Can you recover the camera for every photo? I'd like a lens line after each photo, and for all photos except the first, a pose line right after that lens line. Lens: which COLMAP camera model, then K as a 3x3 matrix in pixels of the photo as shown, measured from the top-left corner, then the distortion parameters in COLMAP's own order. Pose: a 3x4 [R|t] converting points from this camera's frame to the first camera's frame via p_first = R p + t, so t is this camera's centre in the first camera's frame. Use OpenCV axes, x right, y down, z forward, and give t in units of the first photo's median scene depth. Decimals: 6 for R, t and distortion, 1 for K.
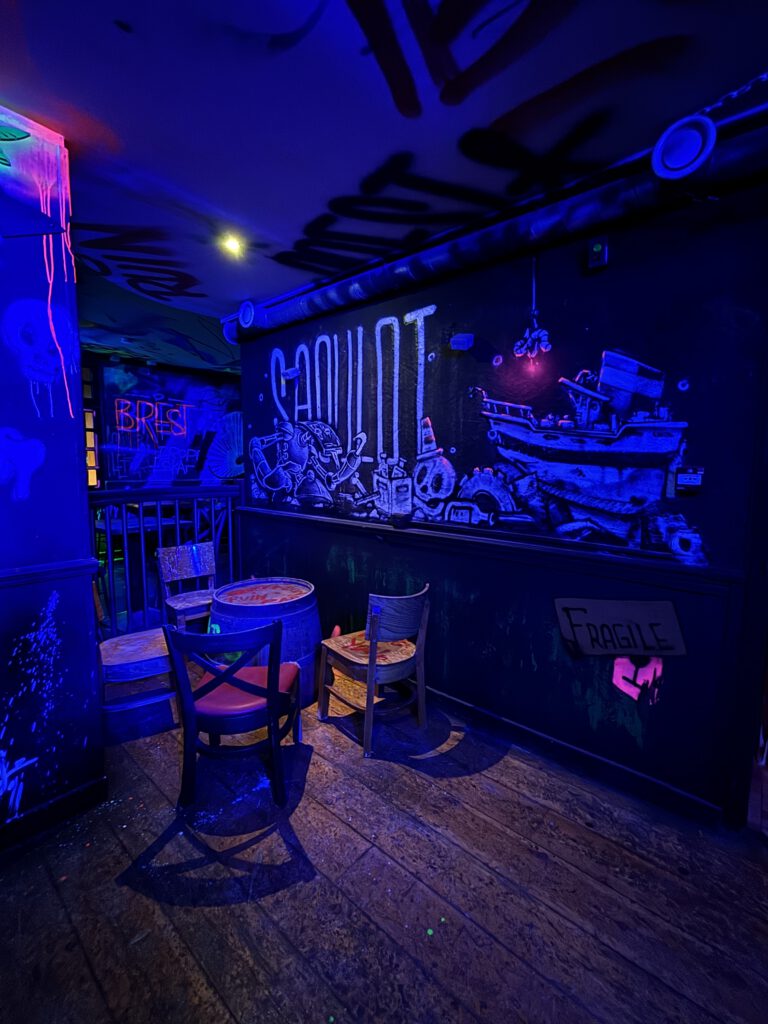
lens RADIAL K [[441.8, 0, 383.3], [0, 441.8, 509.6], [0, 0, 1]] dist [-0.007039, 0.001251]
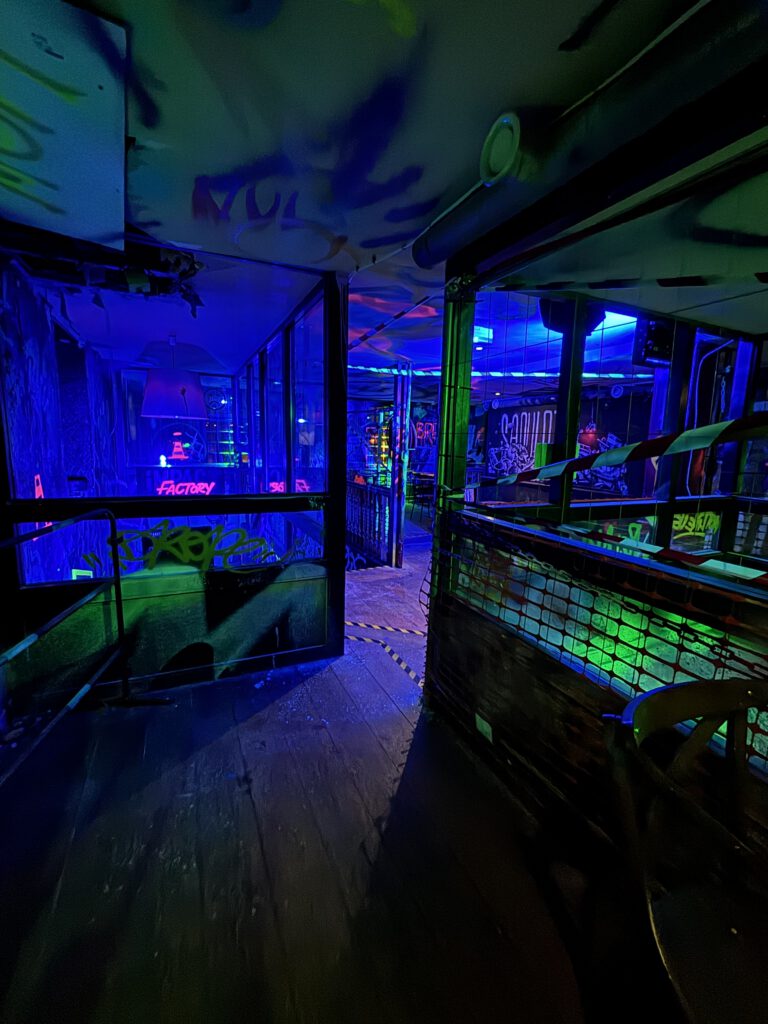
lens RADIAL K [[441.8, 0, 382.3], [0, 441.8, 512.4], [0, 0, 1]] dist [-0.007039, 0.001251]
pose [[0.912677, 0.081869, -0.400397, 0.187421], [-0.064451, 0.996303, 0.056802, 0.105992], [0.403567, -0.026036, 0.914579, -1.710338]]
